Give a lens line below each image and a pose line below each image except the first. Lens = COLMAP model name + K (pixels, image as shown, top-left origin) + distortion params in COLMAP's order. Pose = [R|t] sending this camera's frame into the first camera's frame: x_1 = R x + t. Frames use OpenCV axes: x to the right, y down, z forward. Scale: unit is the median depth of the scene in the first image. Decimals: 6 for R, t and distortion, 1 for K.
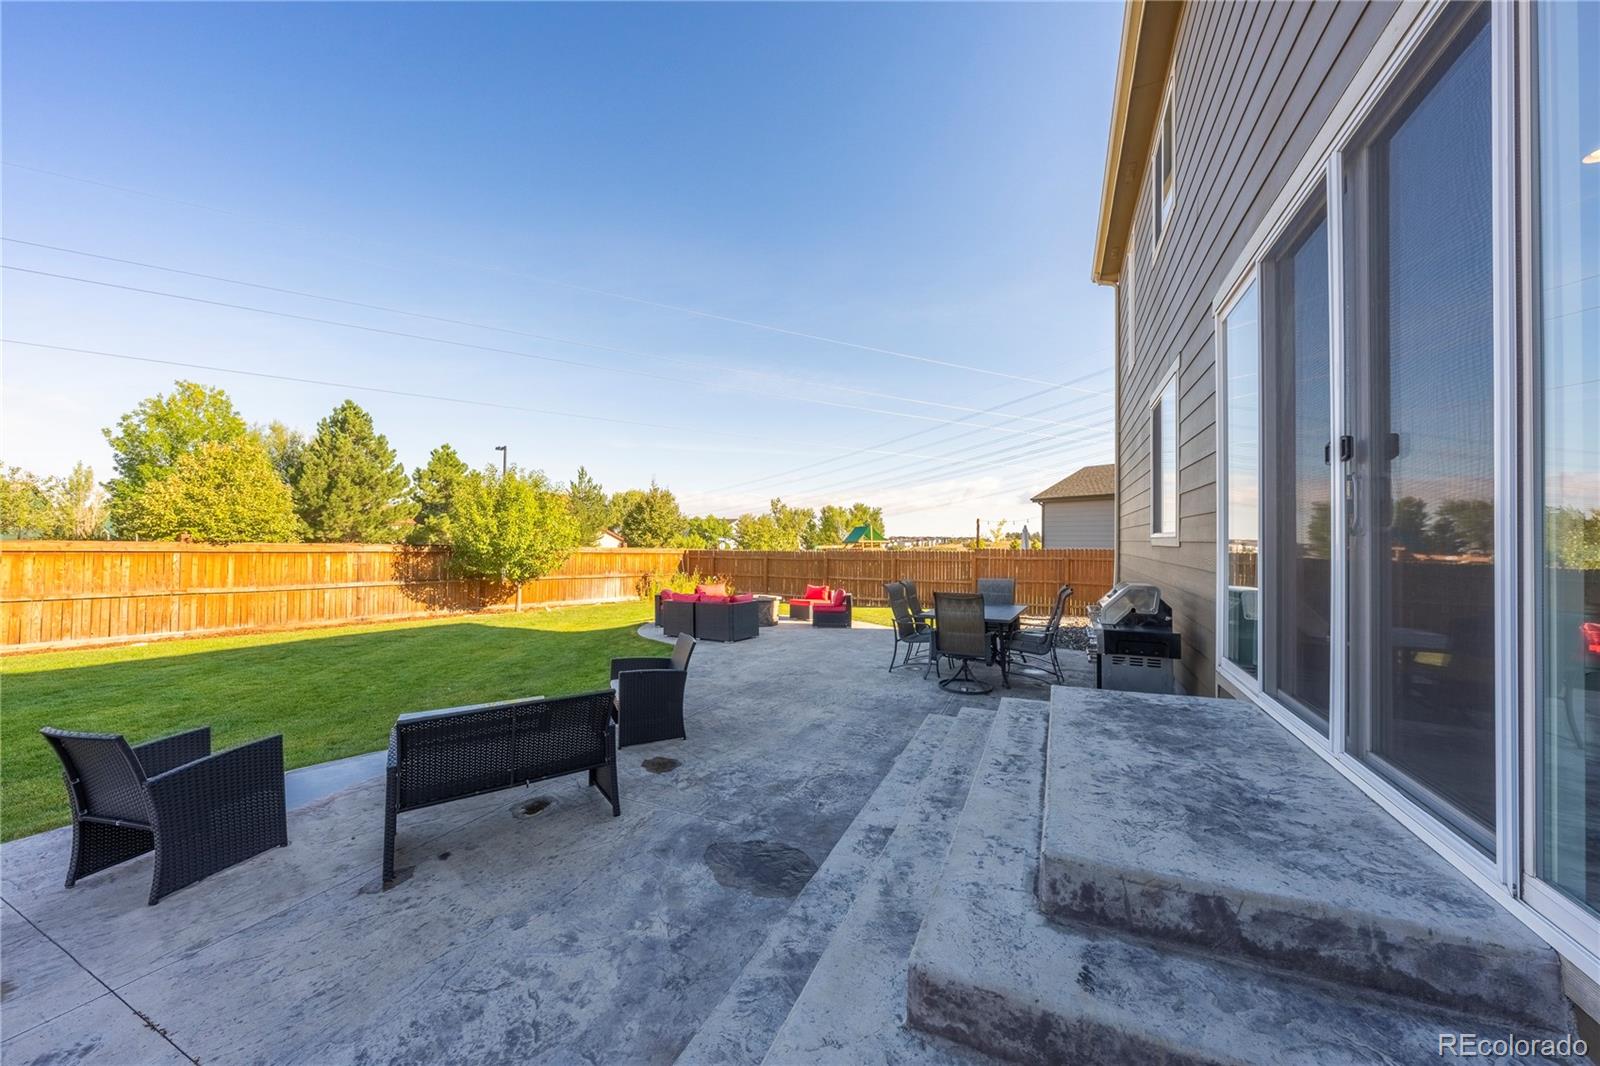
lens RADIAL K [[564.6, 0, 800.0], [0, 564.6, 535.8], [0, 0, 1]] dist [0.000736, 0.000042]
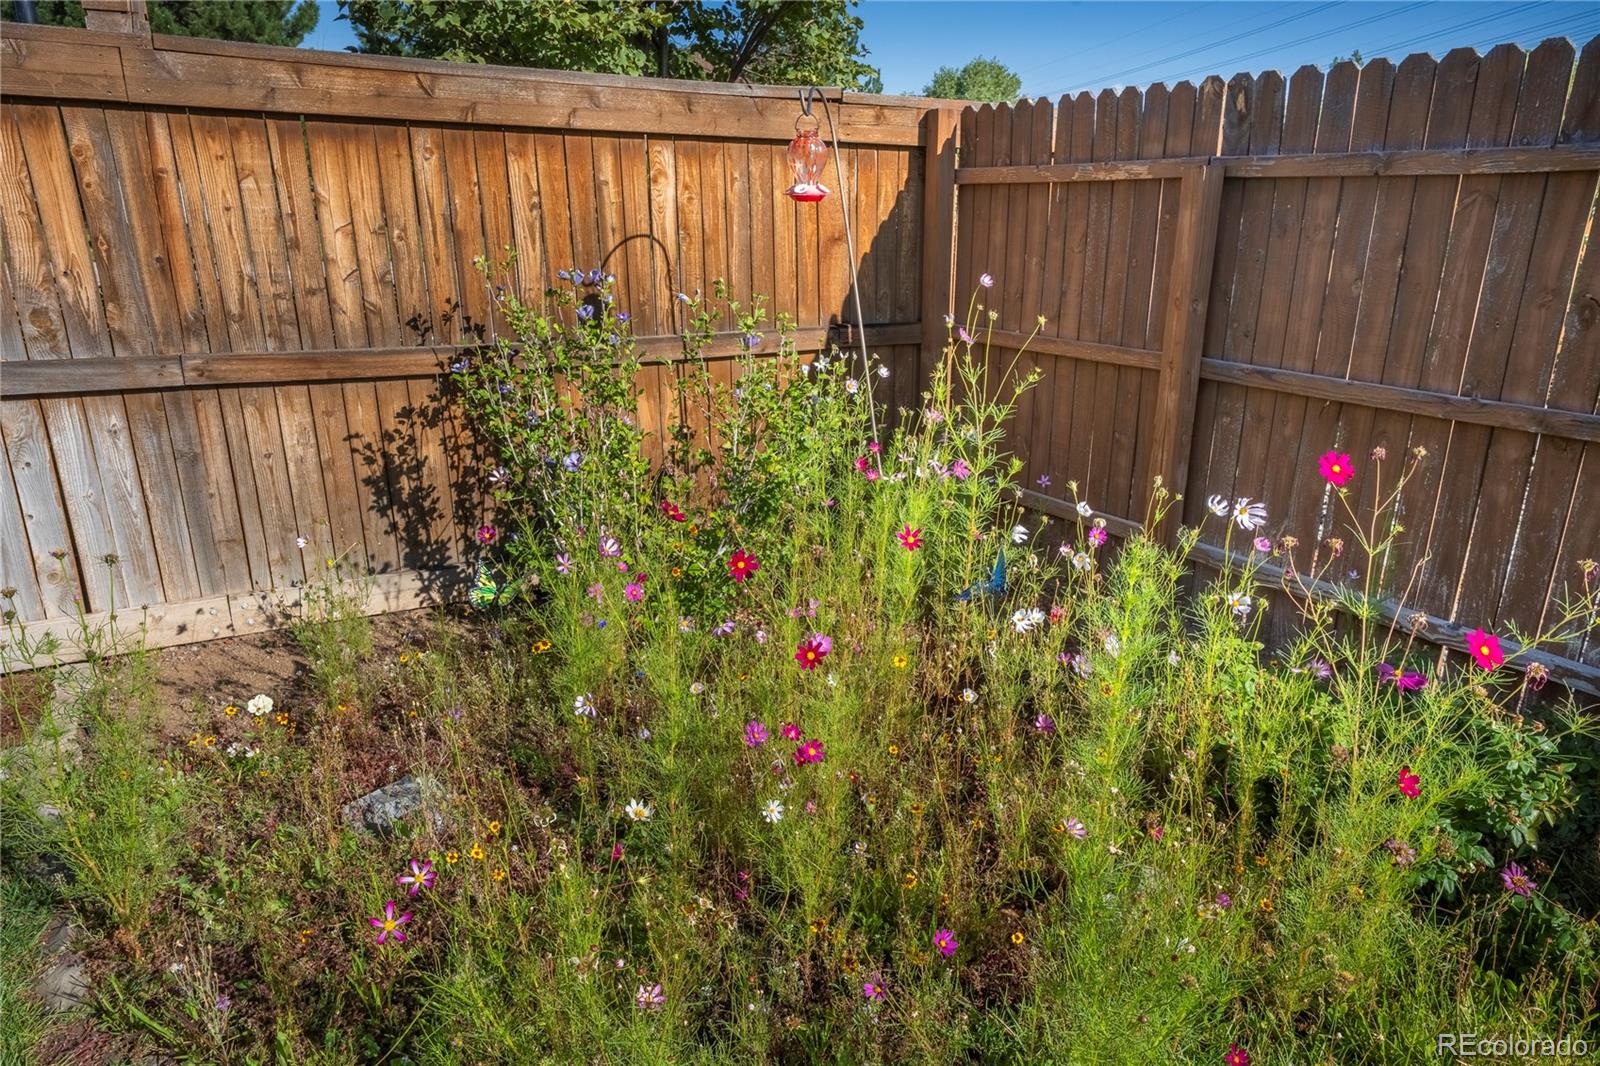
lens RADIAL K [[1045.6, 0, 800.7], [0, 1045.6, 536.1], [0, 0, 1]] dist [0.003285, -0.000028]
pose [[0.895181, 0.133251, -0.425317, -0.137988], [0.011155, 0.947266, 0.320254, 0.039545], [0.445562, -0.291429, 0.846489, 0.841431]]
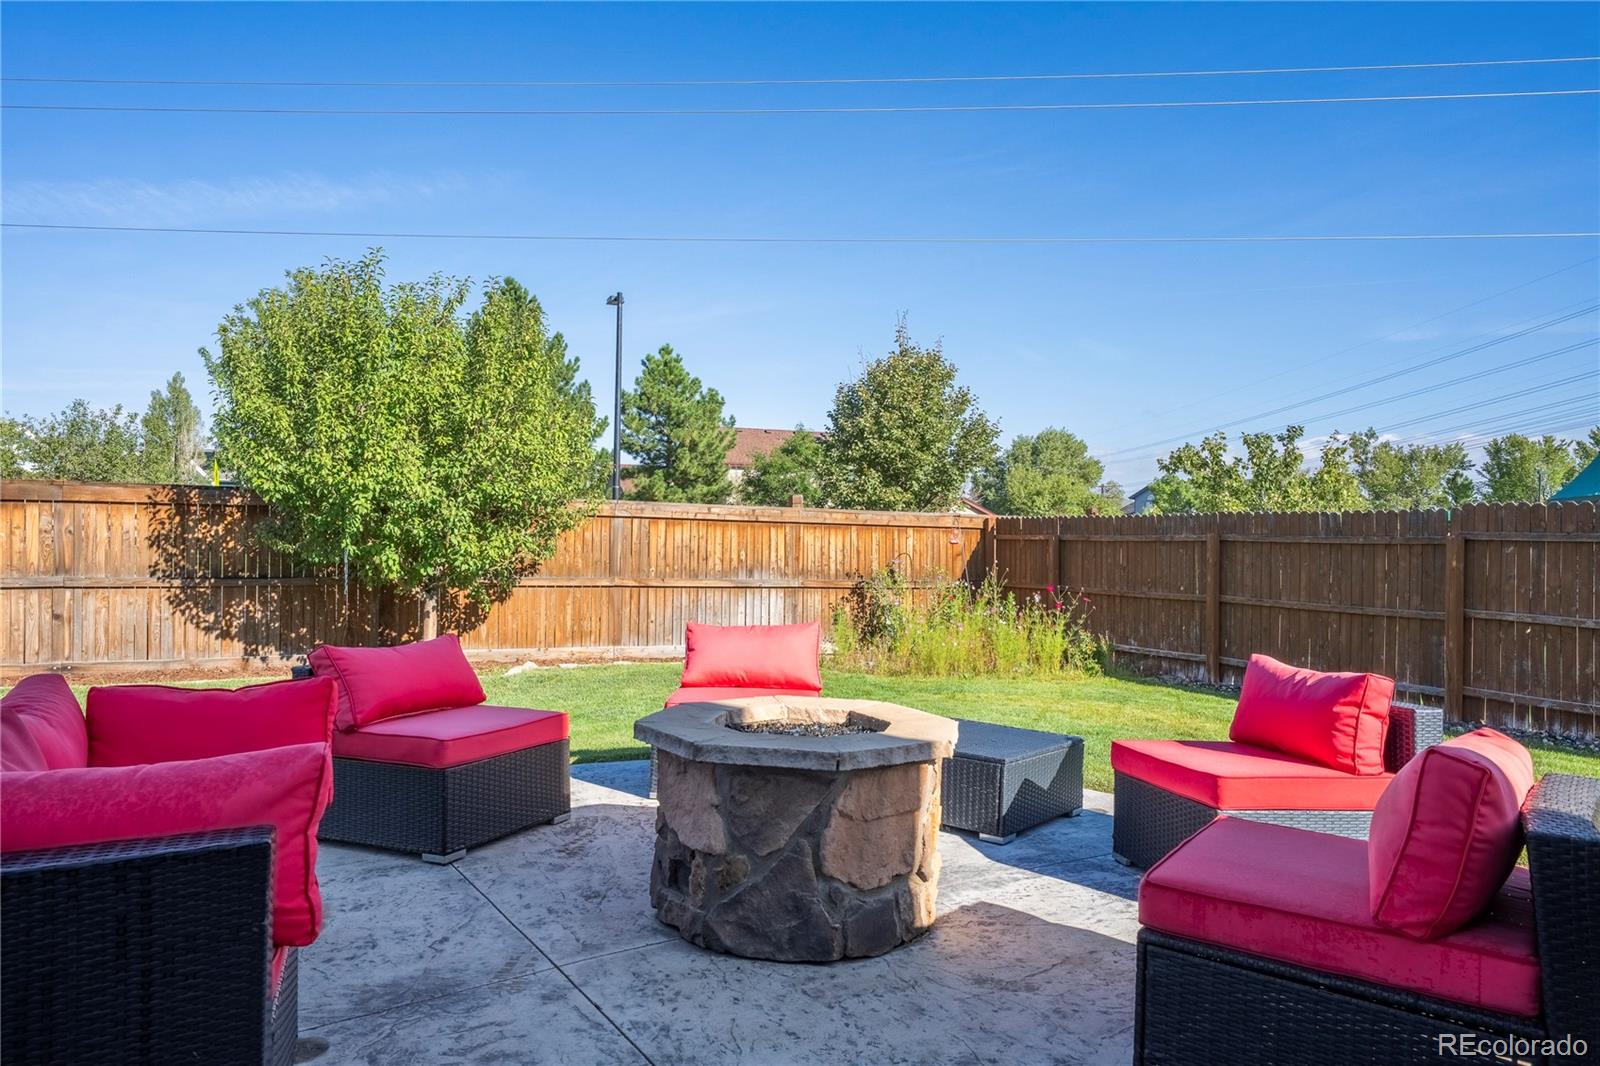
lens RADIAL K [[1021.9, 0, 794.4], [0, 1021.9, 531.3], [0, 0, 1]] dist [0.028463, 0.000035]
pose [[0.848232, 0.000709, -0.529624, 0.035383], [0.003762, 0.999966, 0.007363, 0.029384], [0.529611, -0.008238, 0.848201, 0.413936]]
